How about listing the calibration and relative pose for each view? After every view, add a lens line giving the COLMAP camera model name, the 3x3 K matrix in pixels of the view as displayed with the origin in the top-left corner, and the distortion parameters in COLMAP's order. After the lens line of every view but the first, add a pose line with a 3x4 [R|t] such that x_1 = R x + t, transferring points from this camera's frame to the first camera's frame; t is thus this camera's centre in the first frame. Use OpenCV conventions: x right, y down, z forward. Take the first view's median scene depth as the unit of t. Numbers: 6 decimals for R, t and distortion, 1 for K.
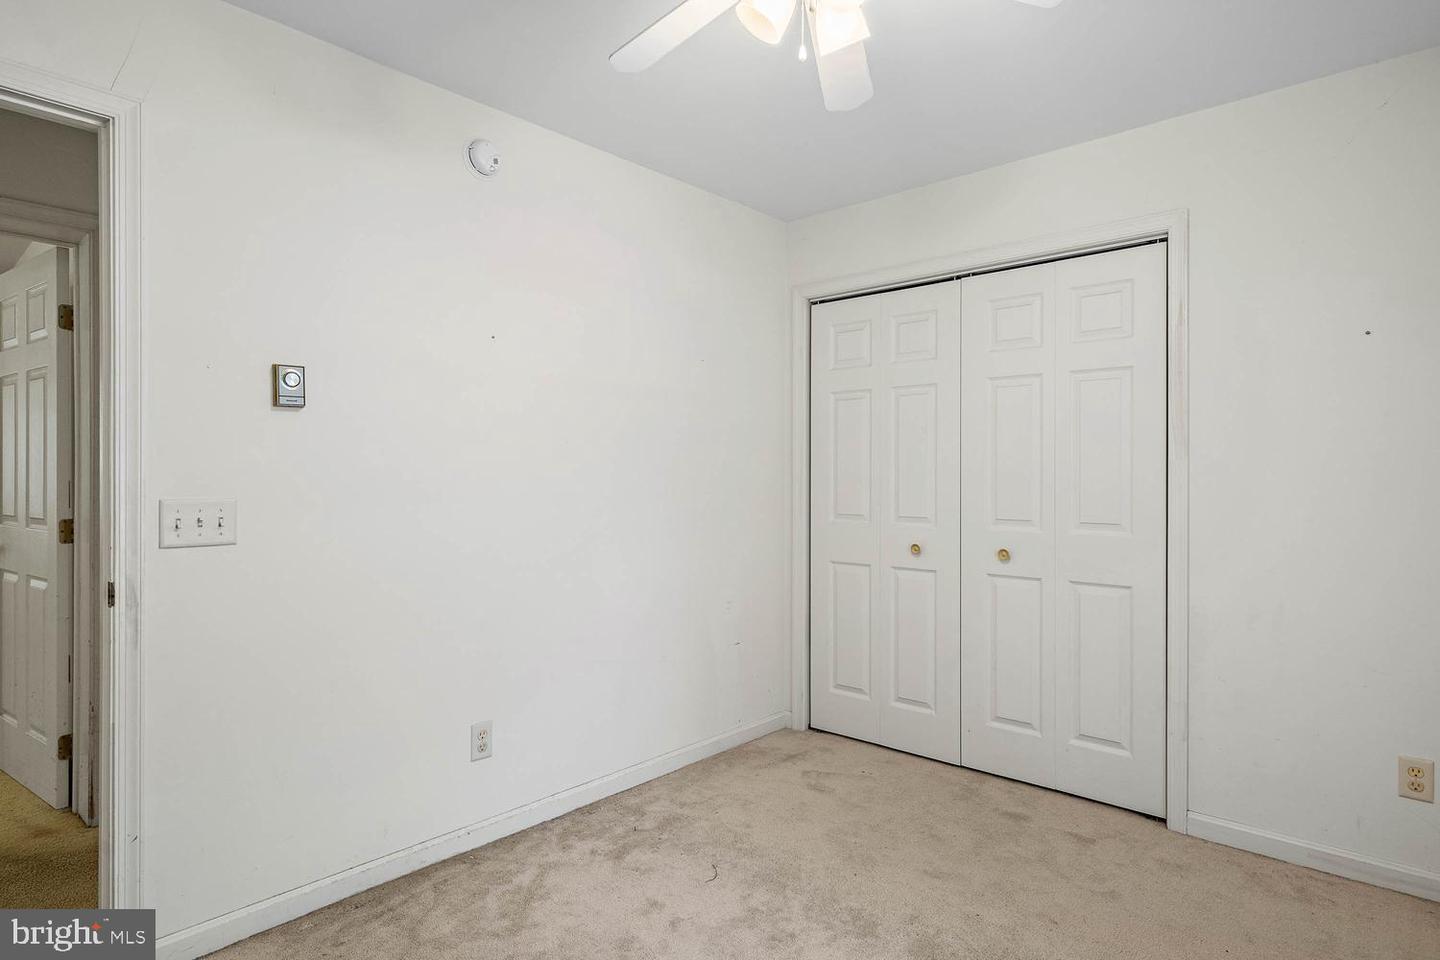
lens RADIAL K [[811.1, 0, 723.3], [0, 811.1, 484.6], [0, 0, 1]] dist [0.003347, 0.003566]
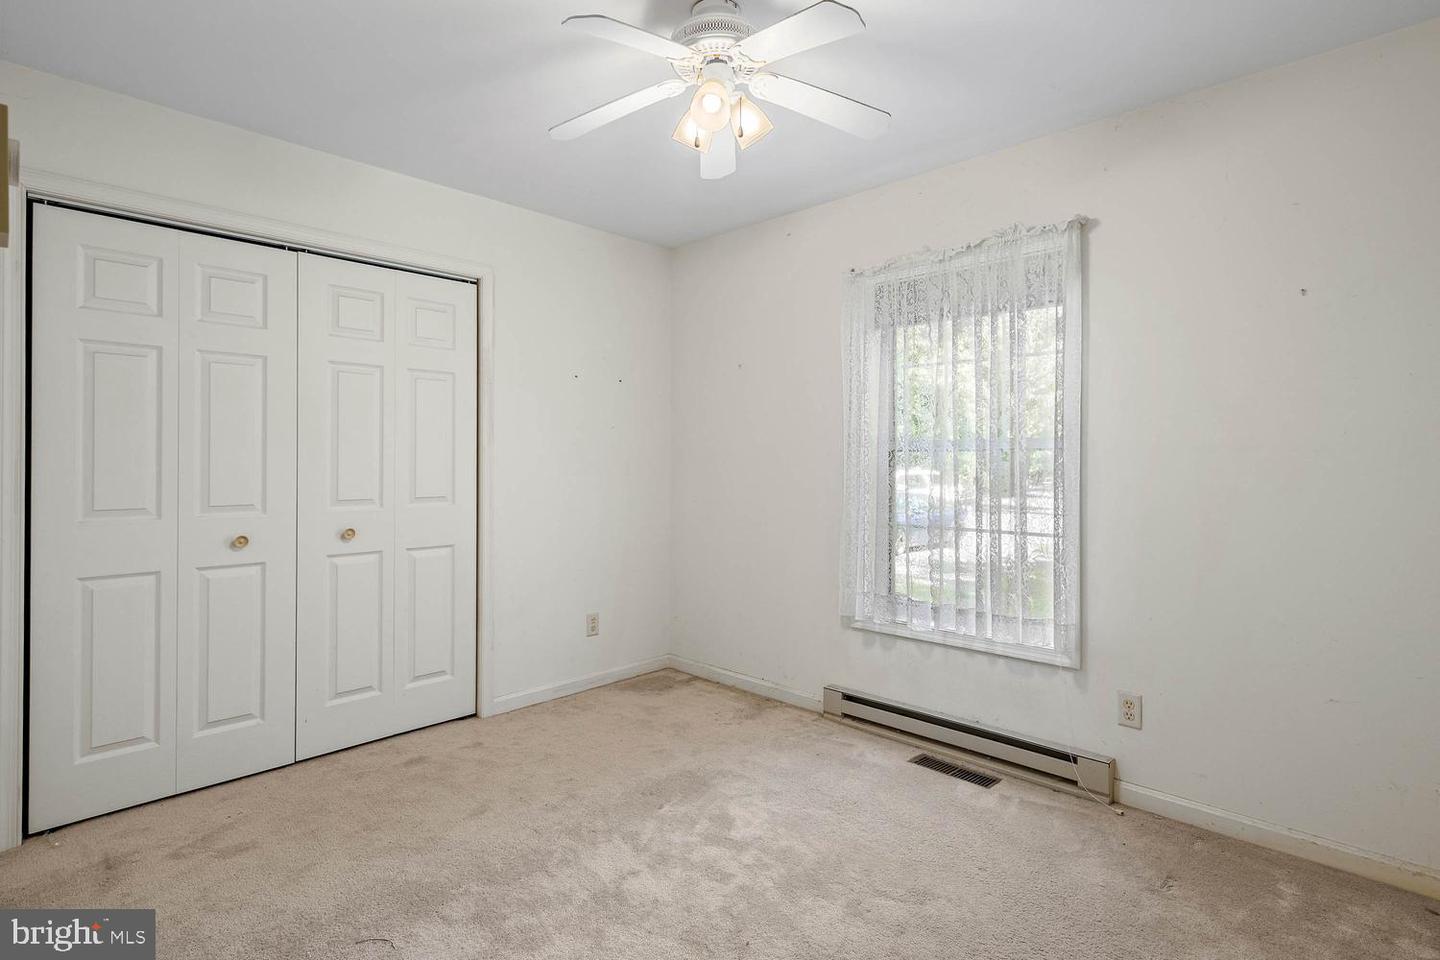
lens RADIAL K [[728.5, 0, 723.1], [0, 728.5, 467.7], [0, 0, 1]] dist [0.002853, 0.000196]
pose [[0.015127, -0.007379, 0.999858, -0.583558], [0.013347, 0.999885, 0.007177, 0.001395], [-0.999797, 0.013236, 0.015223, 0.506152]]
